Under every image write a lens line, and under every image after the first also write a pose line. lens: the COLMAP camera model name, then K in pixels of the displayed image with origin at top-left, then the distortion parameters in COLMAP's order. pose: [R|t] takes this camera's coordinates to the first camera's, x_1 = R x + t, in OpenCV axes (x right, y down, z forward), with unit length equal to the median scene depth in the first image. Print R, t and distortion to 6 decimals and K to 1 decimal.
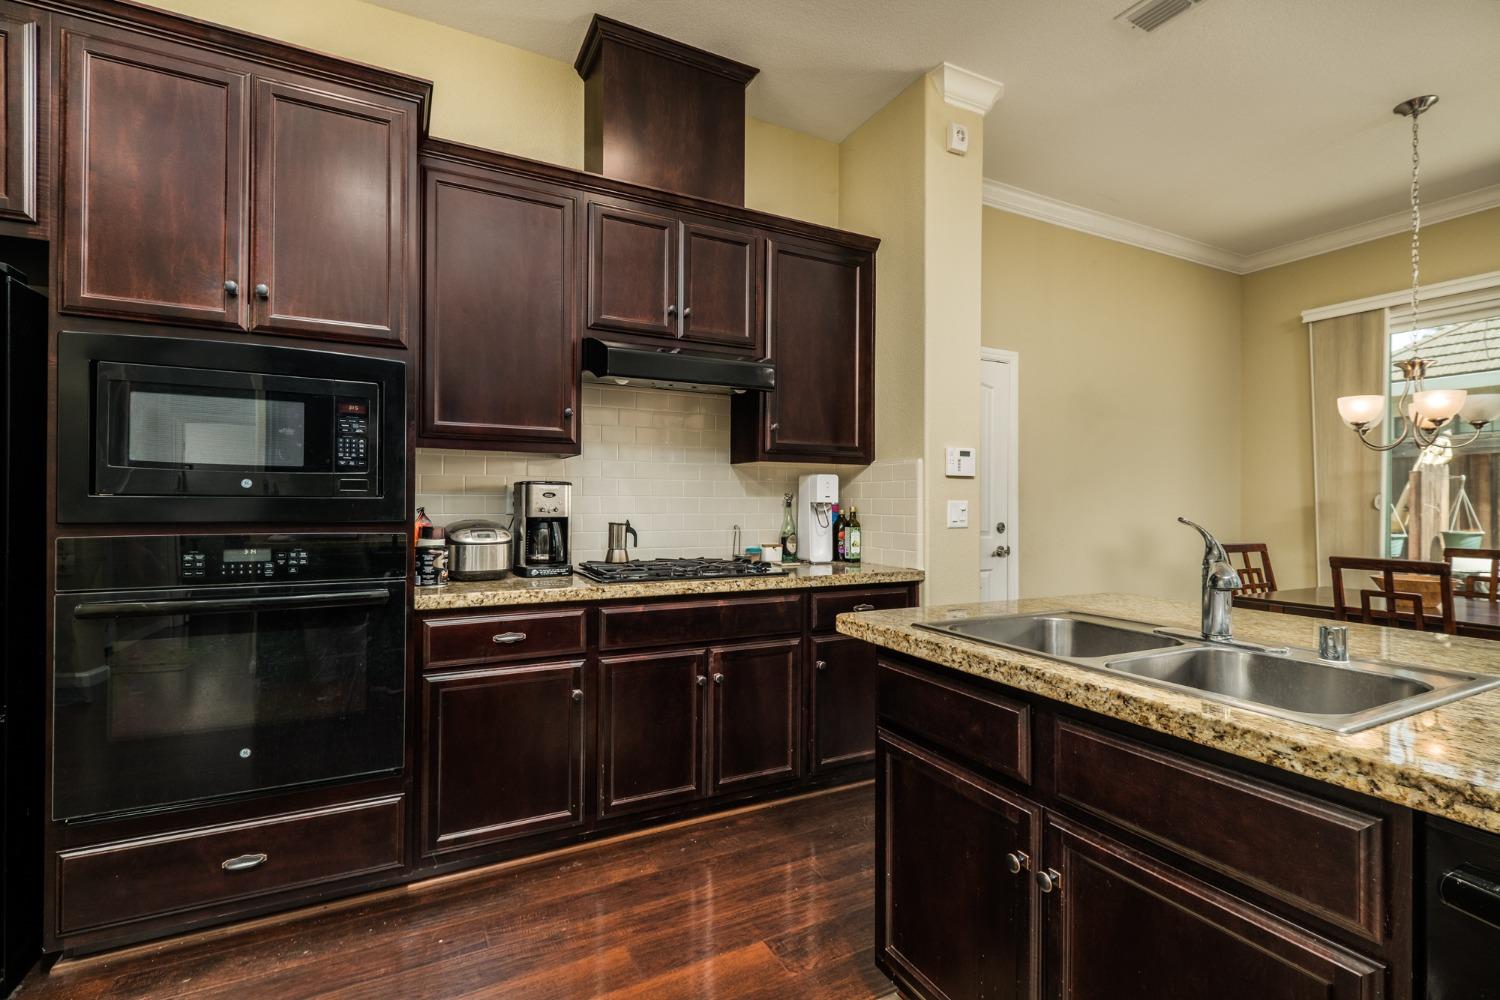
lens RADIAL K [[686.5, 0, 750.0], [0, 686.5, 500.0], [0, 0, 1]] dist [0.003725, -0.000328]
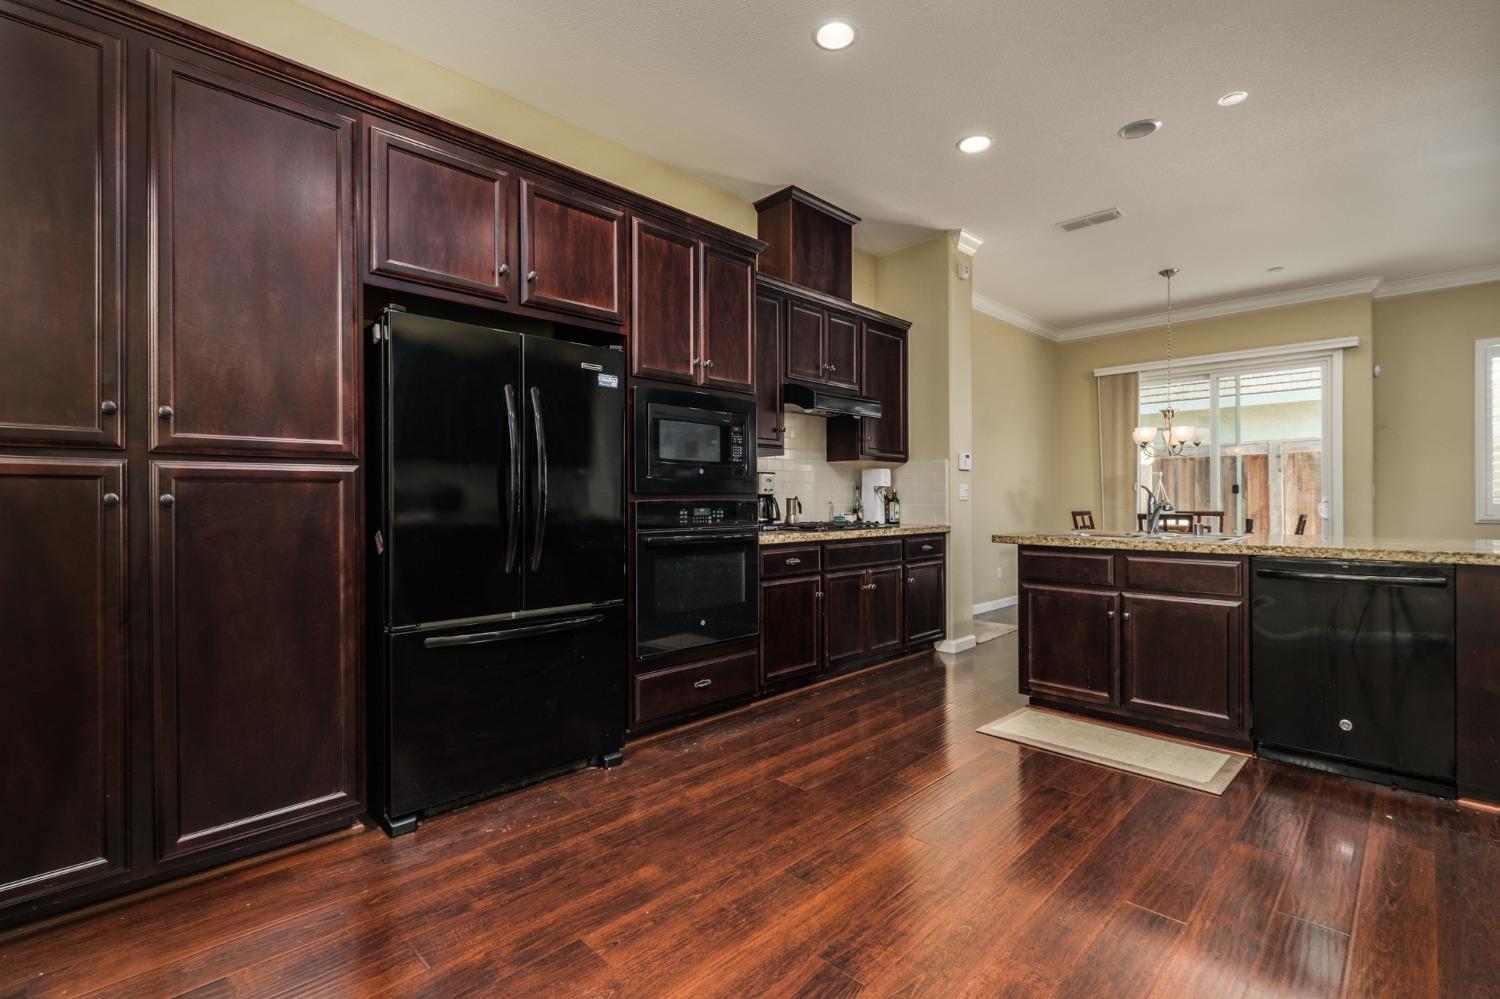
lens RADIAL K [[672.4, 0, 756.5], [0, 672.4, 499.9], [0, 0, 1]] dist [-0.001478, -0.000318]
pose [[0.954196, -0.010062, 0.299014, -0.734764], [0.008649, 0.999944, 0.006050, 0.026438], [-0.299059, -0.003186, 0.954229, -0.461012]]
